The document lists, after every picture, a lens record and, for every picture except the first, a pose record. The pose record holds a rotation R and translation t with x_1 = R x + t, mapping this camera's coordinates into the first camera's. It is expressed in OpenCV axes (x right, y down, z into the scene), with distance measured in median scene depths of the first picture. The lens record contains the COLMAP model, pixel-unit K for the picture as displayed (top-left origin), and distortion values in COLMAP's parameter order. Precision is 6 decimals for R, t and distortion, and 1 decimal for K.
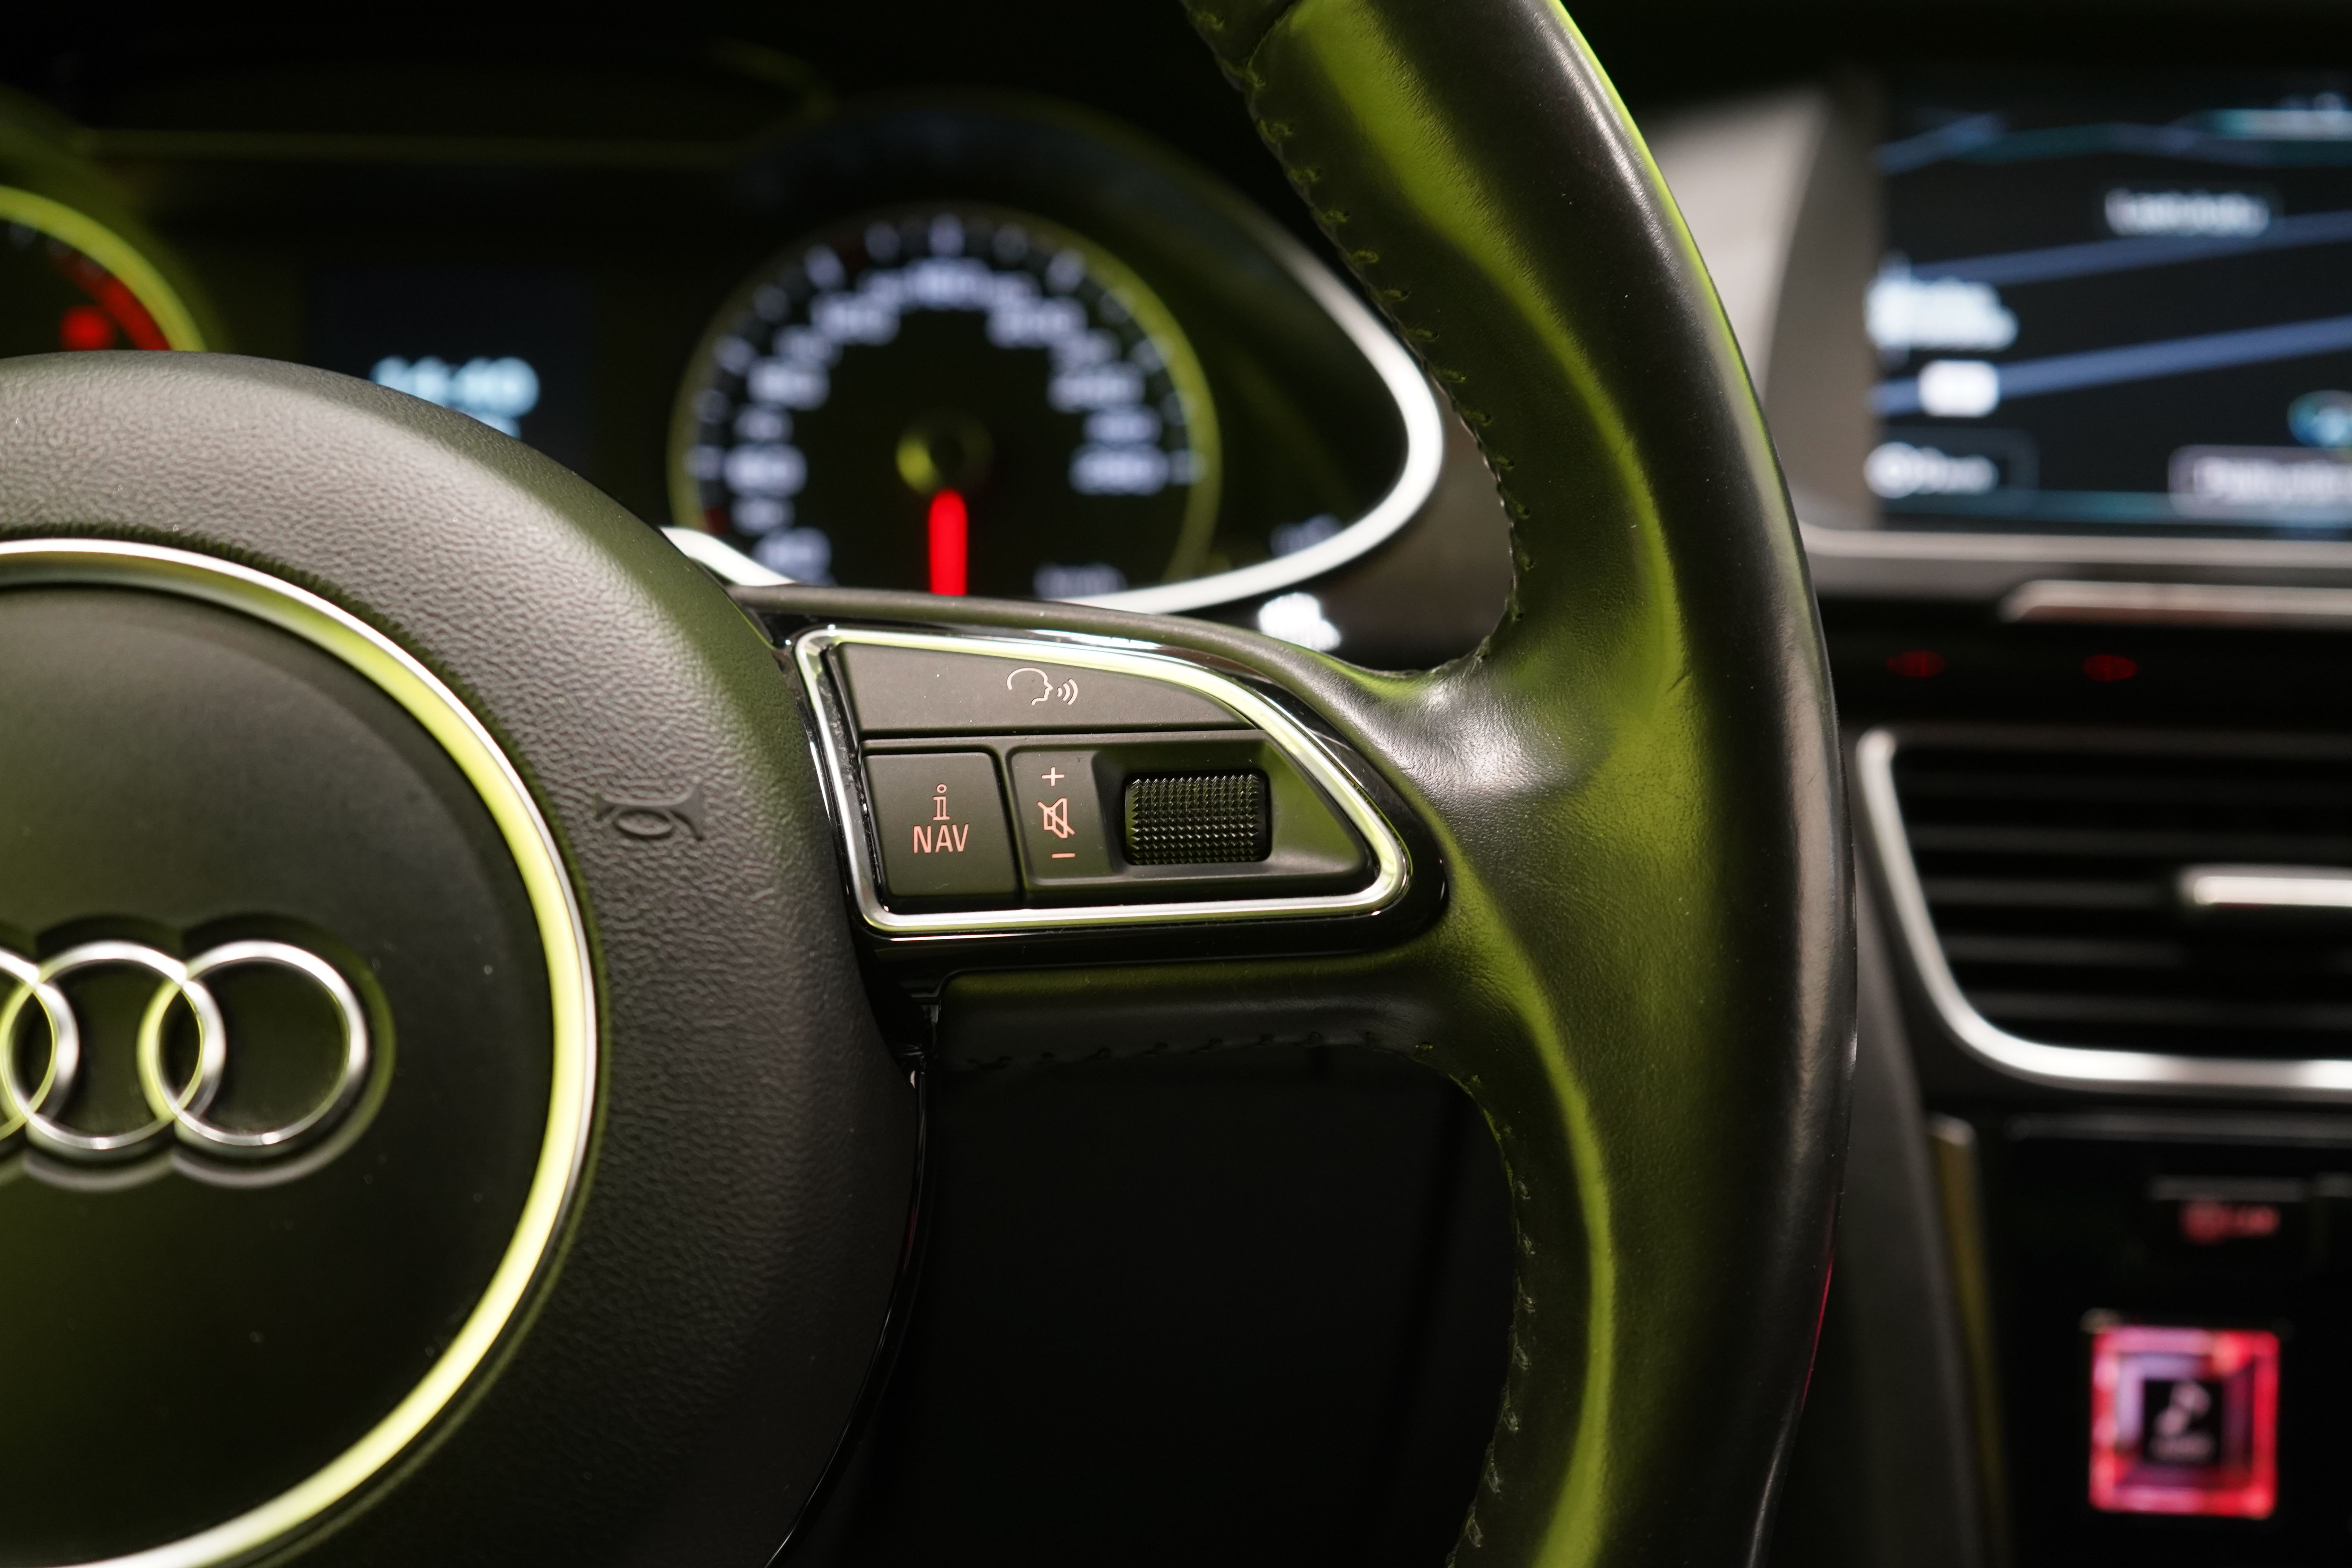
lens RADIAL K [[2857.2, 0, 1159.0], [0, 2857.2, 794.2], [0, 0, 1]] dist [0.021085, 0.000000]
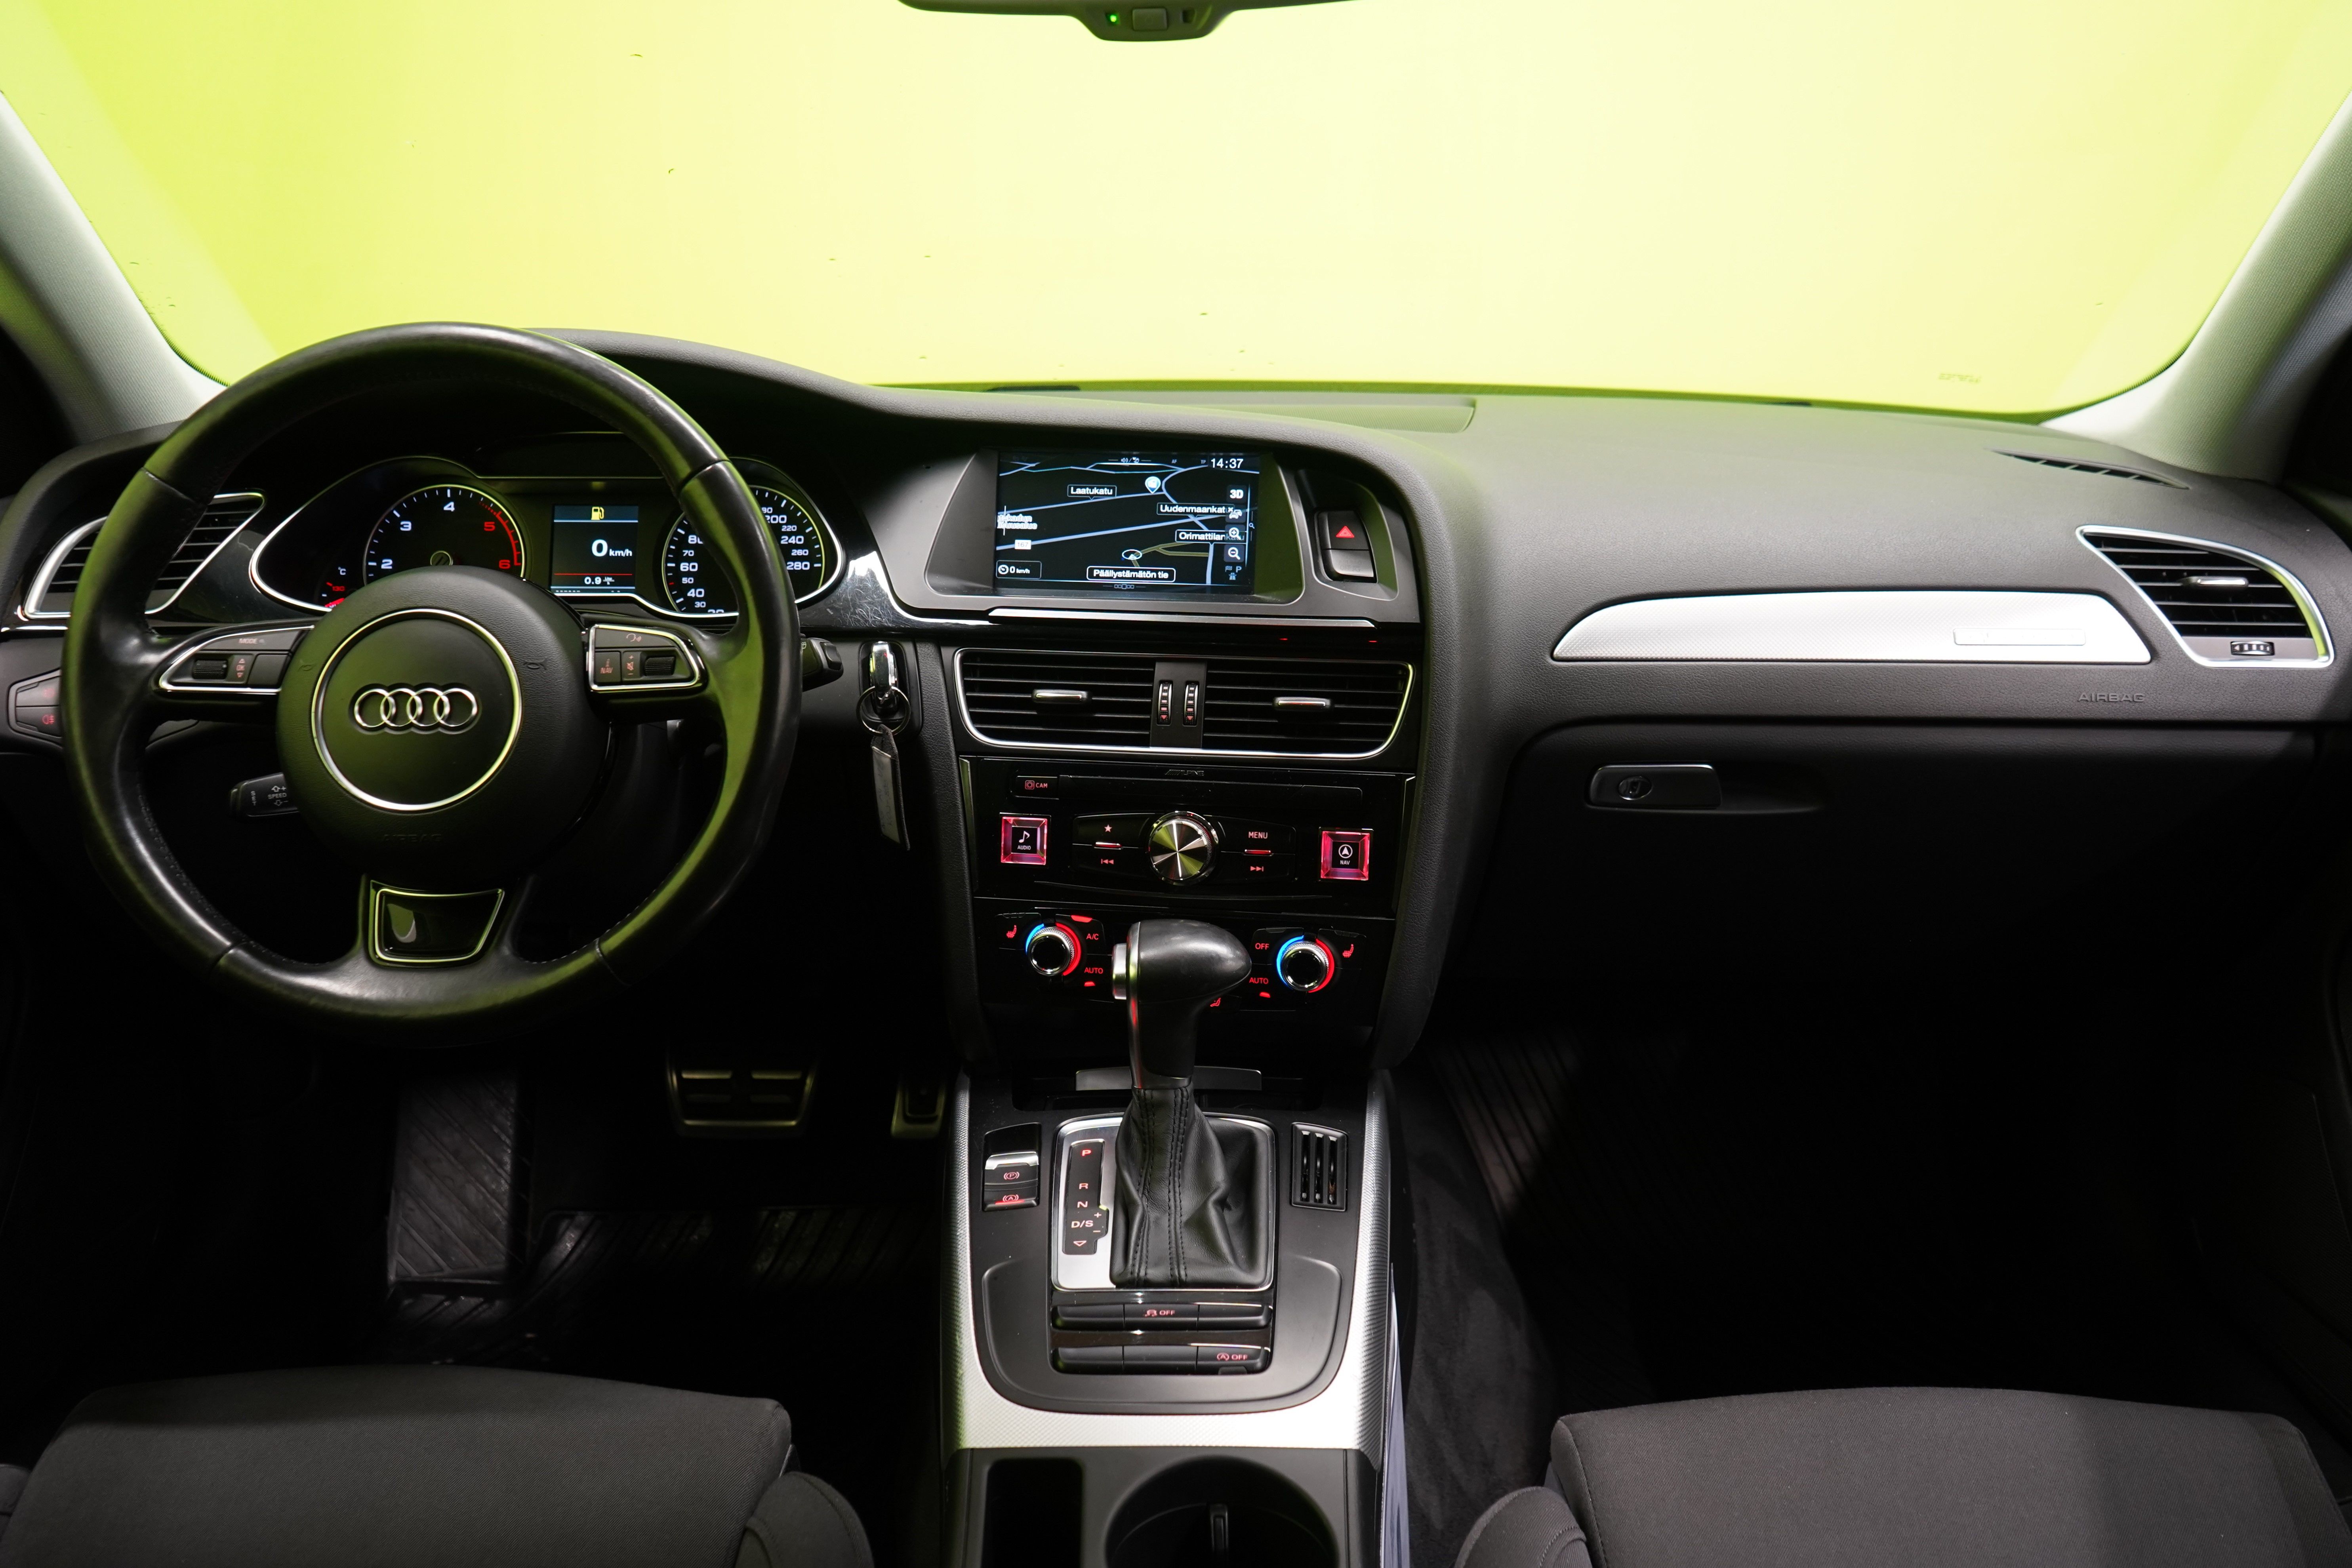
lens RADIAL K [[1887.0, 0, 1184.1], [0, 1887.0, 788.1], [0, 0, 1]] dist [-0.012250, -0.012953]
pose [[0.994276, 0.011440, -0.106230, 0.809167], [-0.005926, 0.998626, 0.052073, 0.028146], [0.106679, -0.051145, 0.992977, -1.340418]]
